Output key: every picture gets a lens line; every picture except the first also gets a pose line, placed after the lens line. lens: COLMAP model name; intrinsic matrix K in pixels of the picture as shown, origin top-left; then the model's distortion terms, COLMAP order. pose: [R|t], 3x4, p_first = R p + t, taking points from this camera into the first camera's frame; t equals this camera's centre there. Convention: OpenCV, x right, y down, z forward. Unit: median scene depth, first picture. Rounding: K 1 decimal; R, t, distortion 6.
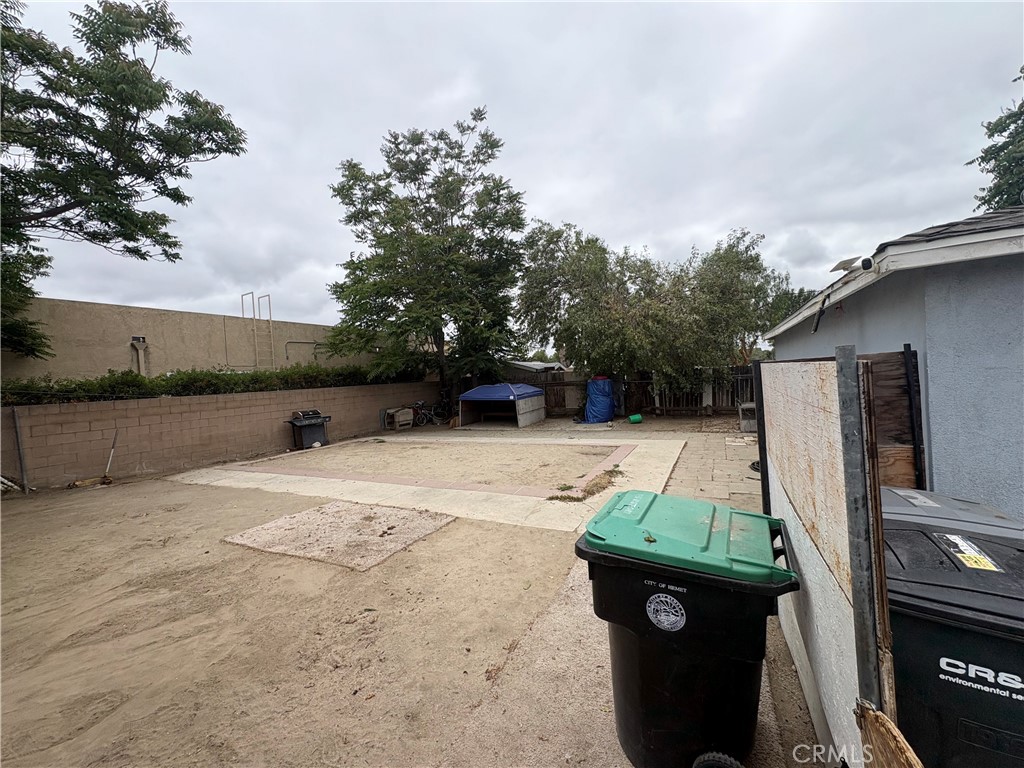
lens RADIAL K [[408.5, 0, 513.3], [0, 408.5, 383.7], [0, 0, 1]] dist [0.001845, -0.001019]
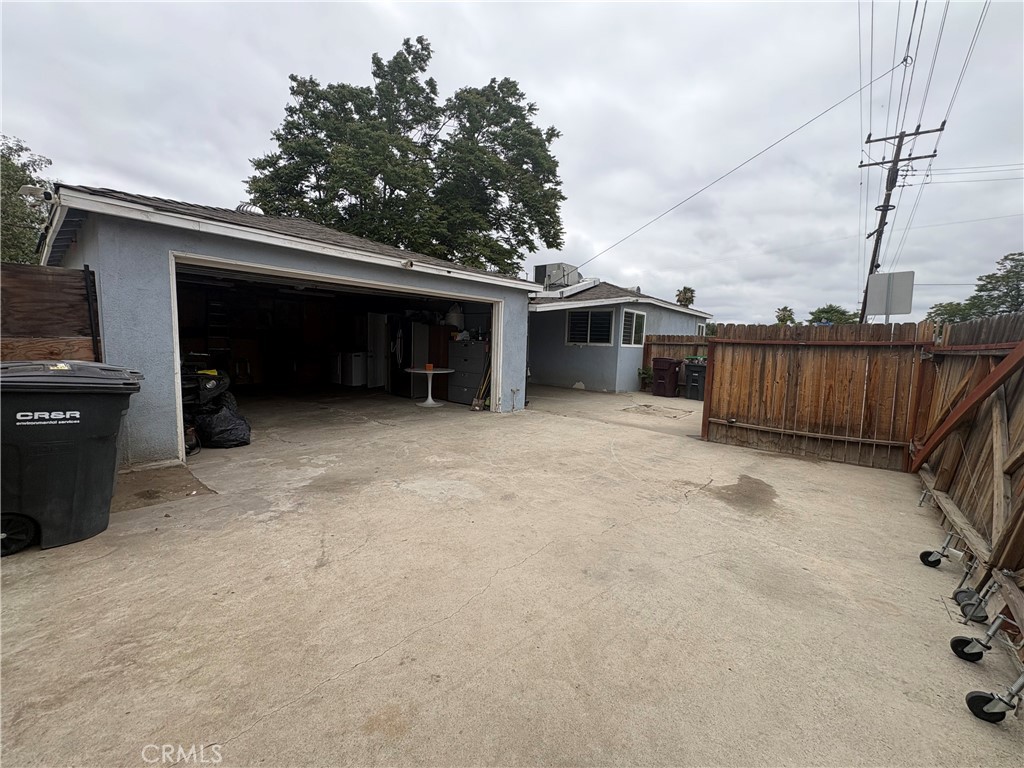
lens RADIAL K [[408.5, 0, 511.7], [0, 408.5, 382.3], [0, 0, 1]] dist [0.001845, -0.001019]
pose [[0.222799, -0.022863, 0.974596, -0.019275], [-0.033966, 0.998936, 0.031199, 0.040650], [-0.974272, -0.040054, 0.221786, -0.145367]]
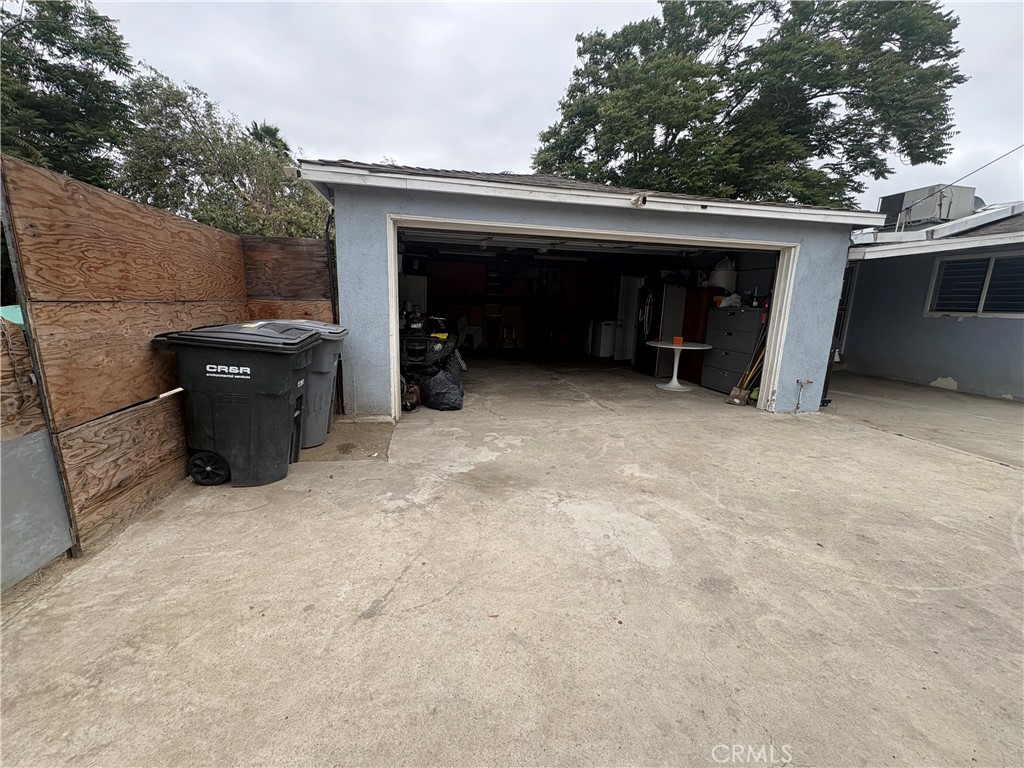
lens RADIAL K [[408.5, 0, 512.1], [0, 408.5, 382.3], [0, 0, 1]] dist [0.001845, -0.001019]
pose [[0.772086, -0.031375, 0.634743, 0.092301], [-0.075228, 0.987246, 0.140304, 0.036390], [-0.631049, -0.156077, 0.759879, -0.141053]]
